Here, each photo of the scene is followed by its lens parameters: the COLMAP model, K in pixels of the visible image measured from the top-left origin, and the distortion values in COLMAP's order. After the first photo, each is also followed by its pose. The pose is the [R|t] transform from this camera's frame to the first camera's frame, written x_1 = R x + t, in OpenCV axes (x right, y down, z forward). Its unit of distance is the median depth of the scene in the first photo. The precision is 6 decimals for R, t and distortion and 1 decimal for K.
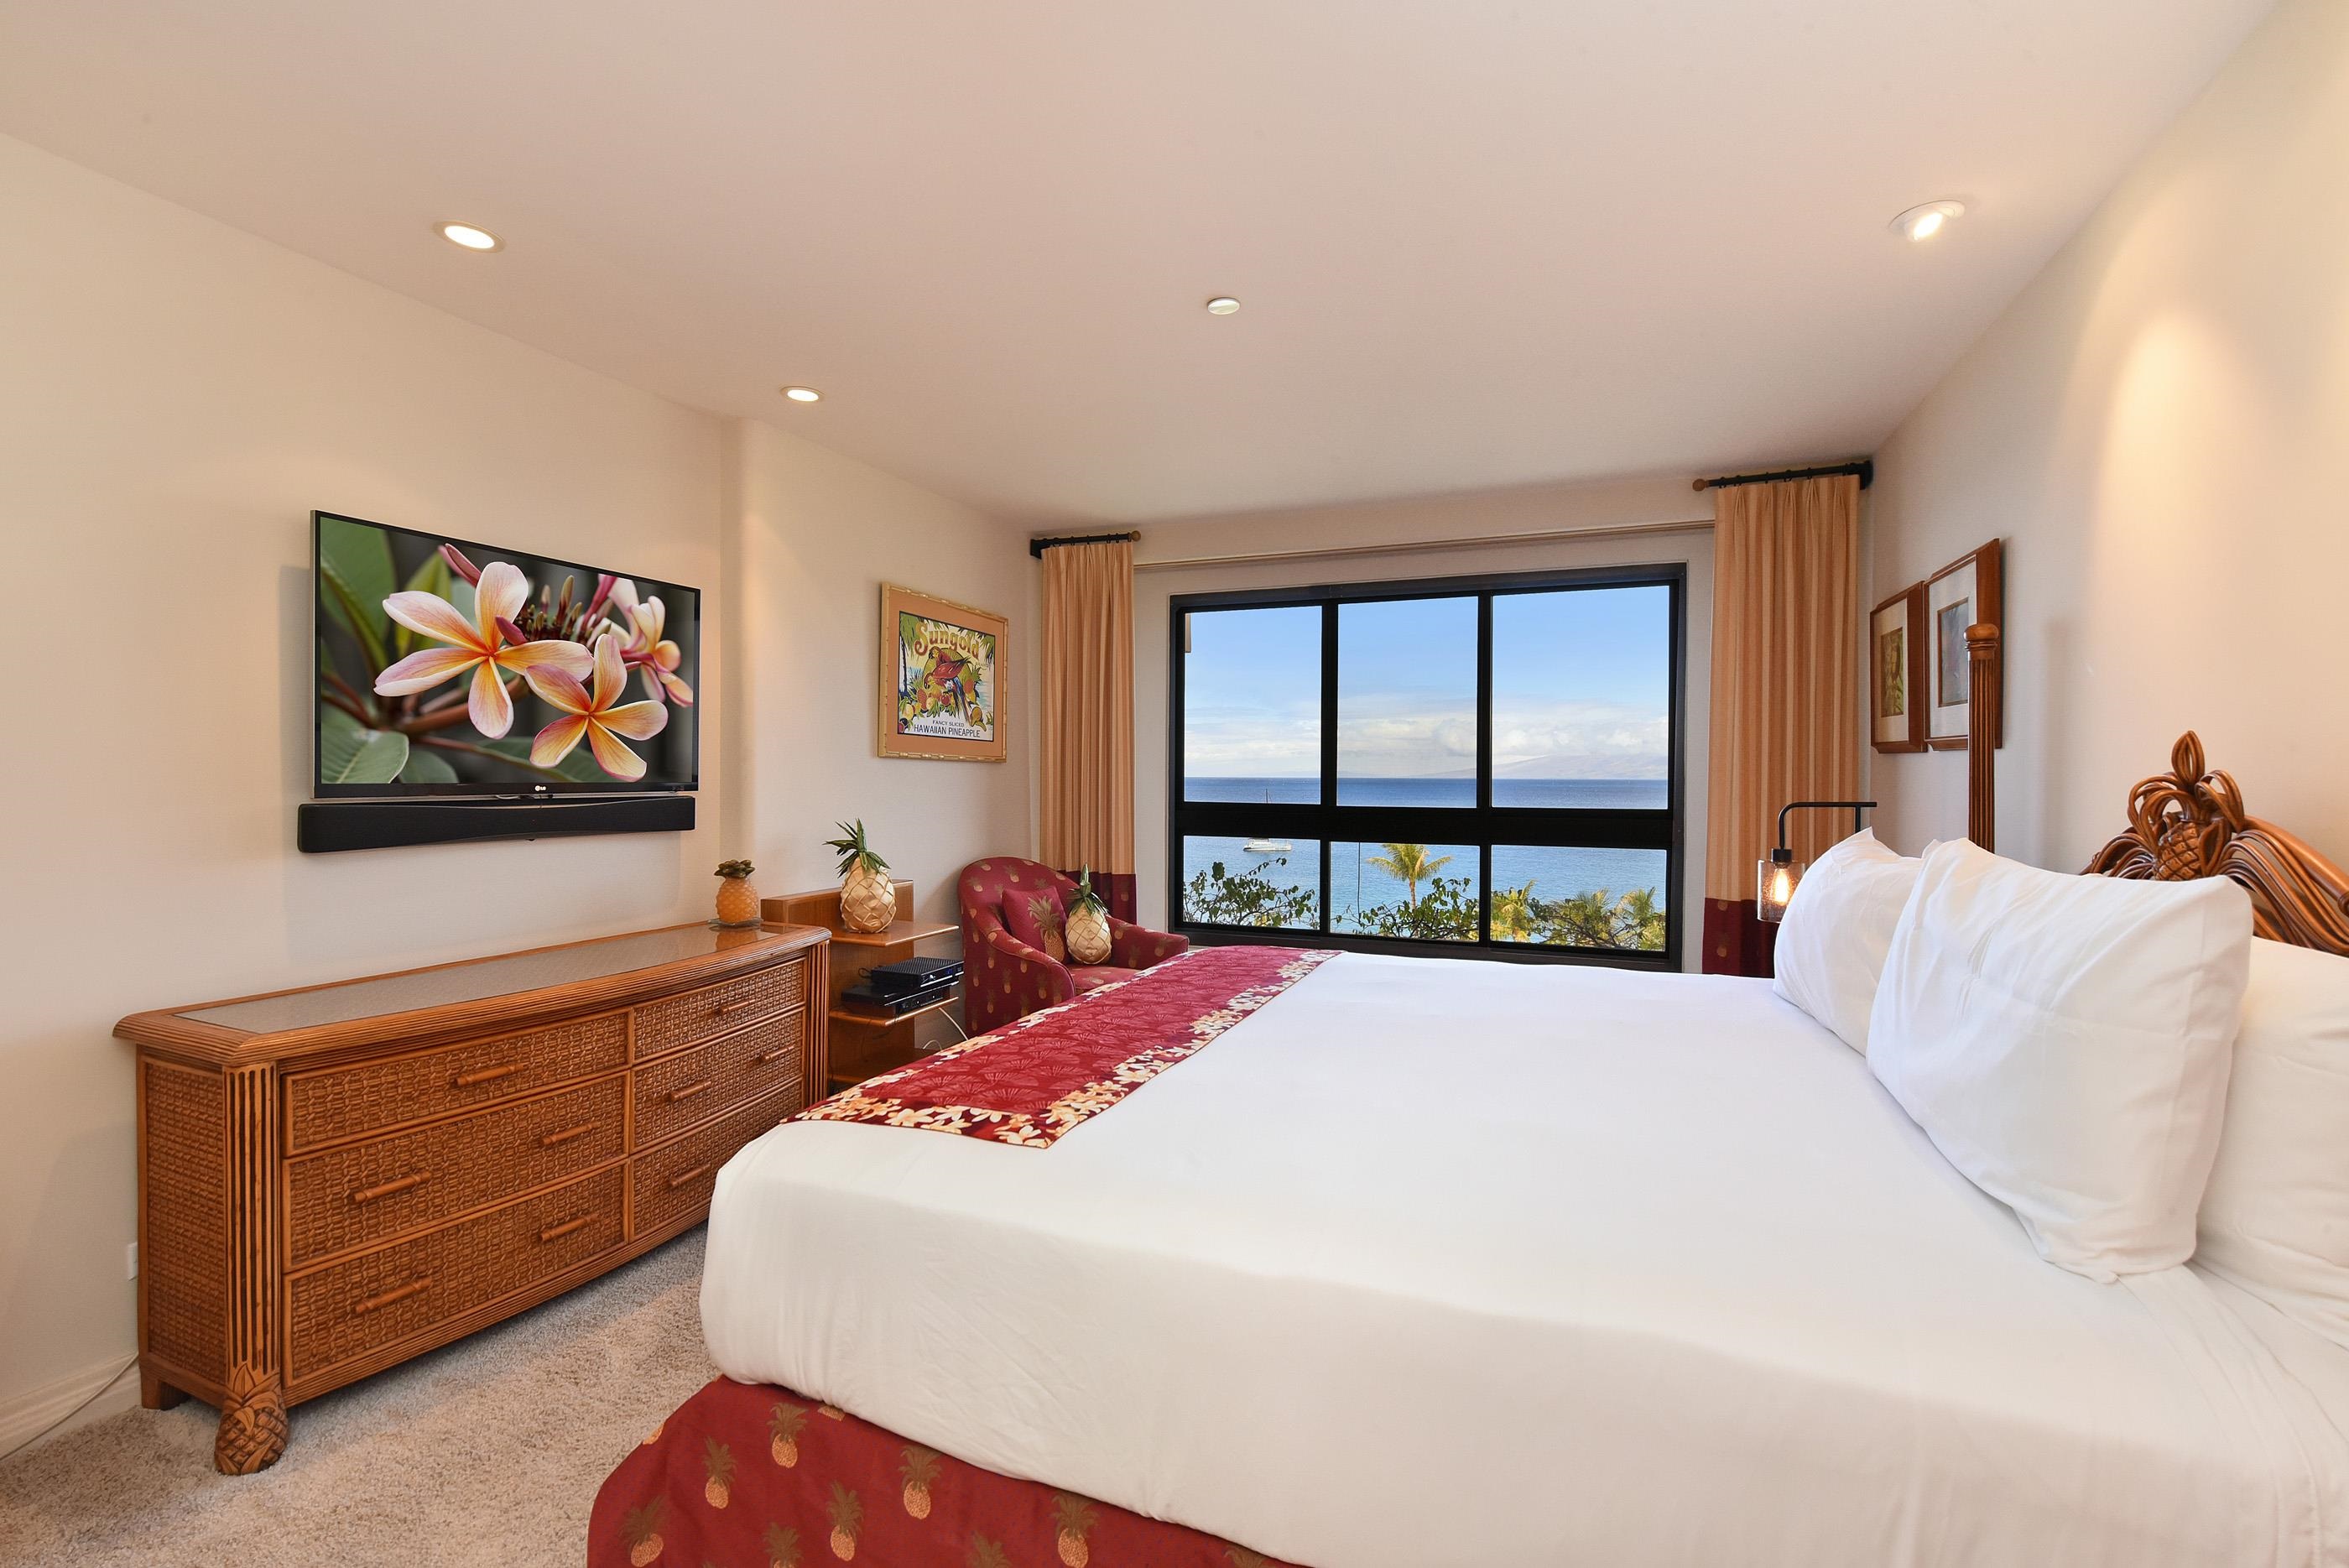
lens RADIAL K [[1085.3, 0, 1178.4], [0, 1085.3, 804.9], [0, 0, 1]] dist [0.023775, -0.000236]
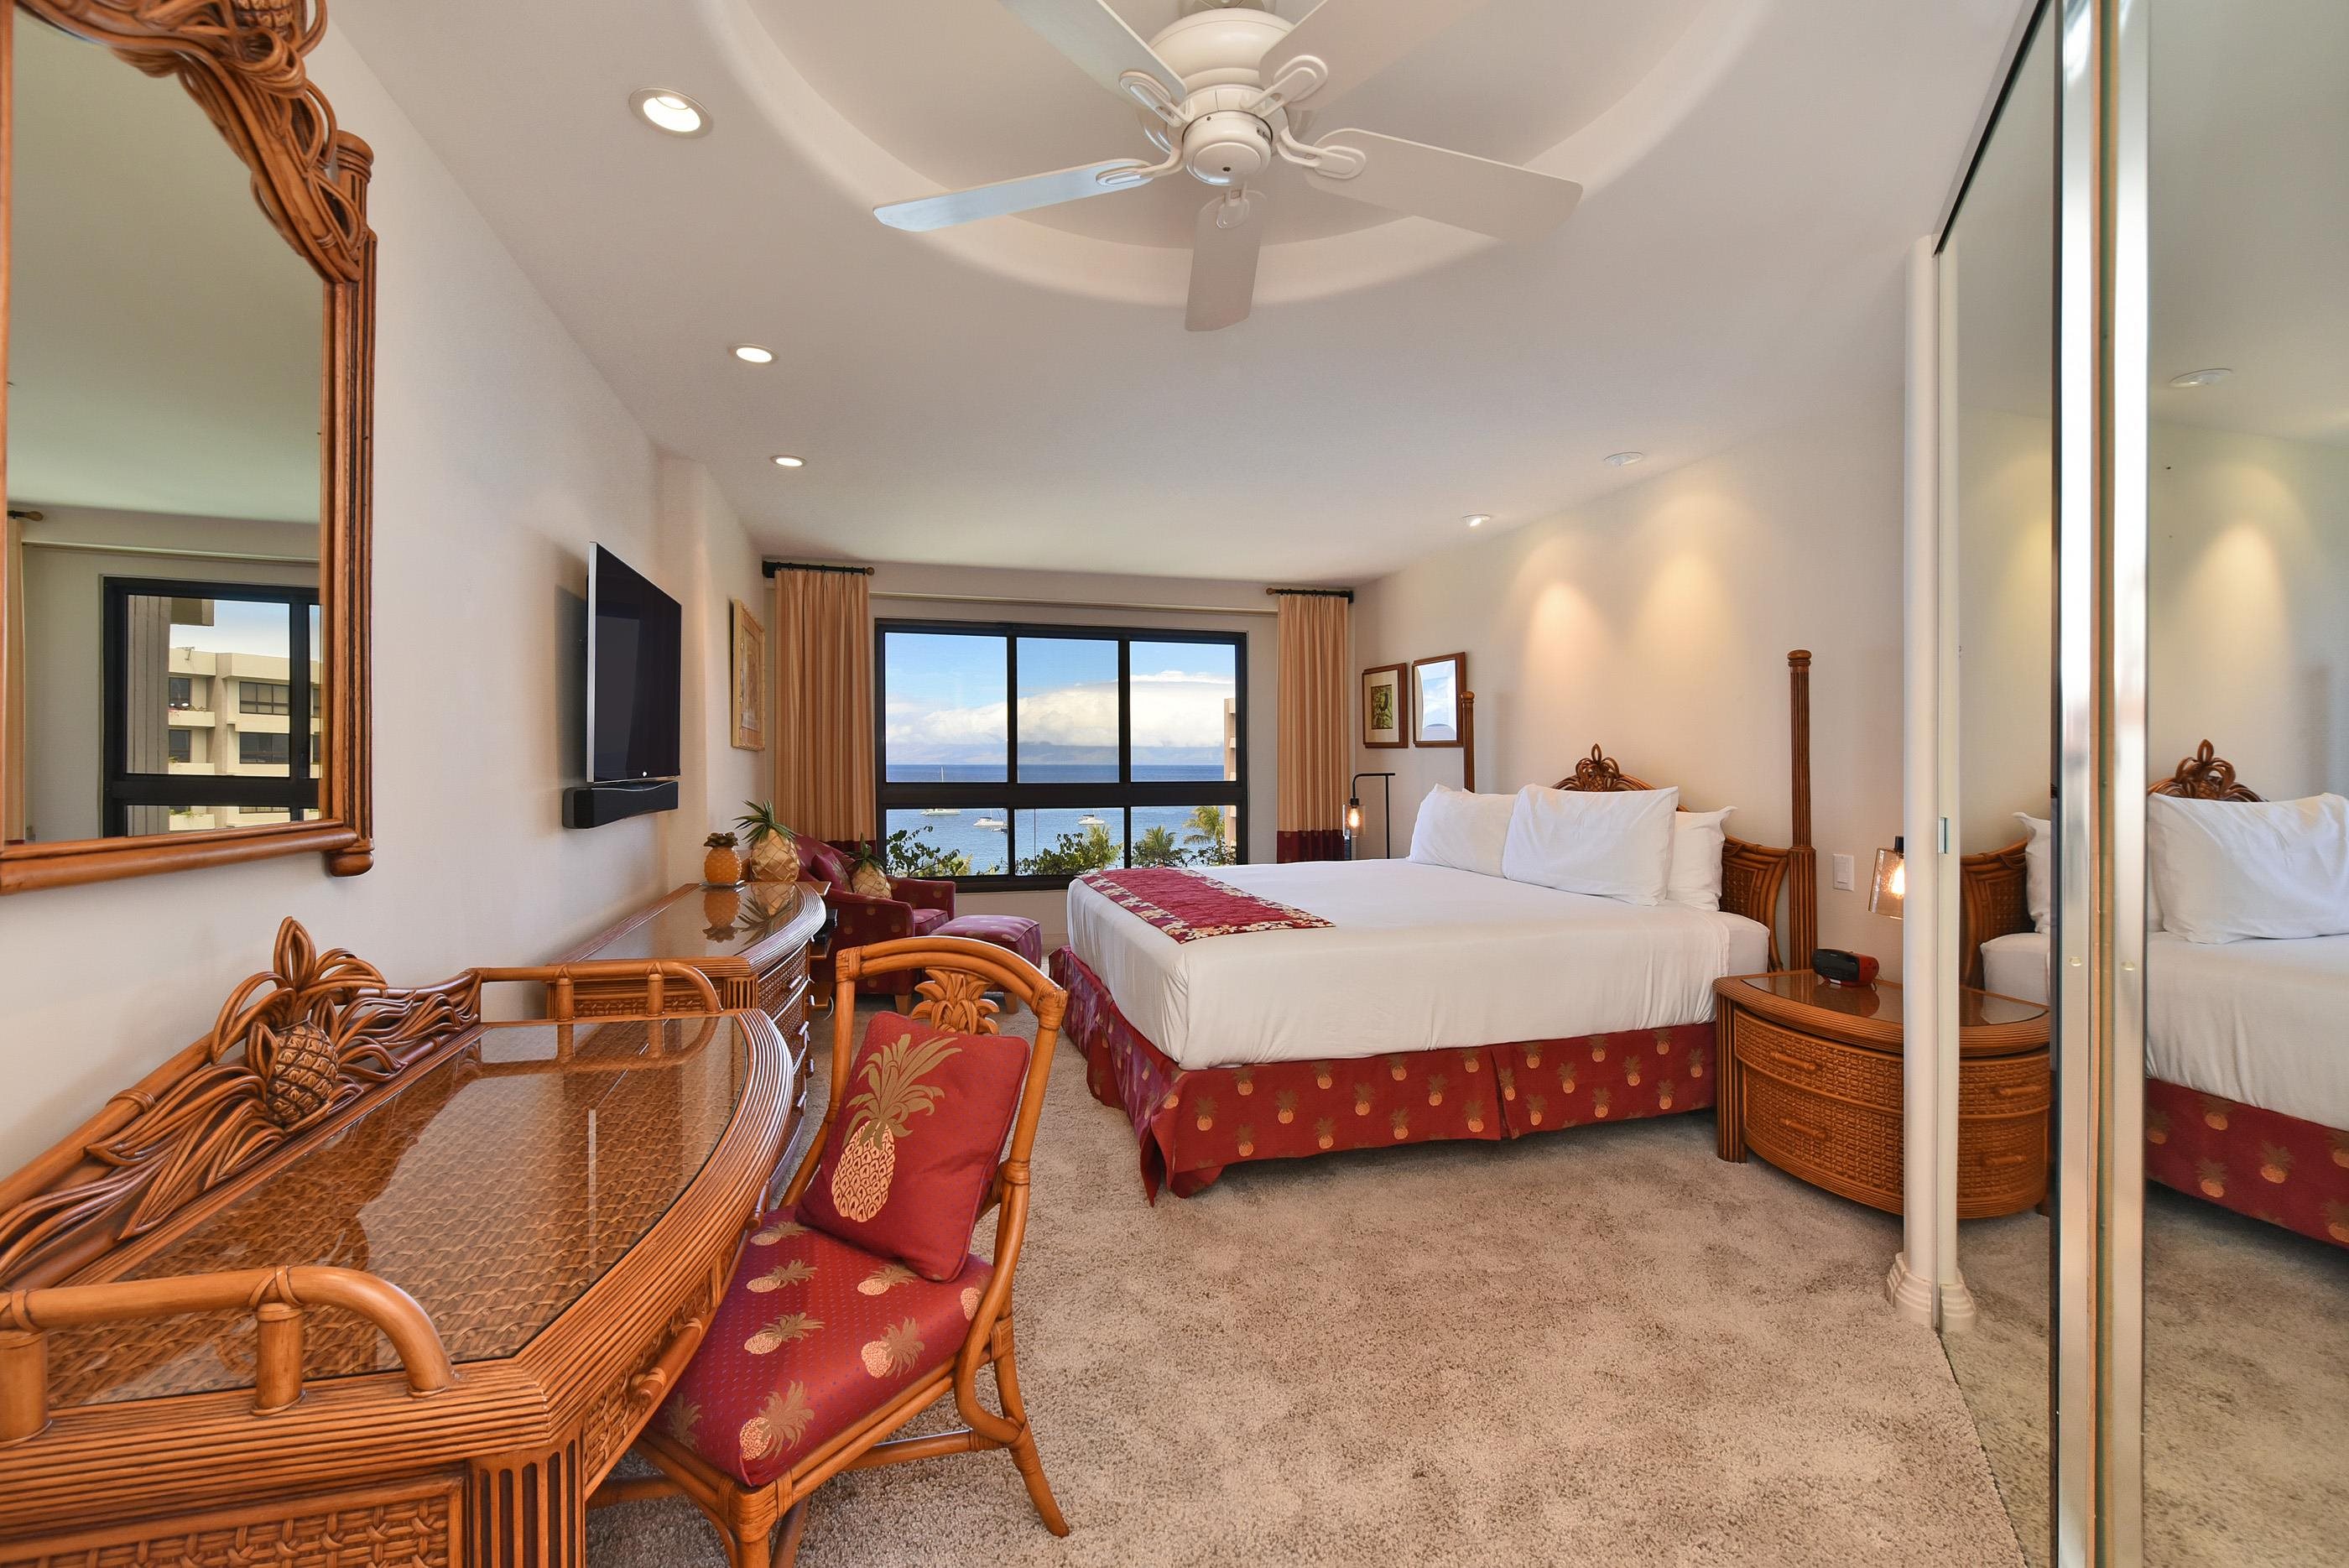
lens RADIAL K [[976.8, 0, 1165.0], [0, 976.8, 789.6], [0, 0, 1]] dist [-0.001724, -0.000409]
pose [[0.812696, -0.021521, 0.582290, -0.483718], [0.020238, 0.999757, 0.008704, 0.002576], [-0.582336, 0.004711, 0.812935, -0.130600]]
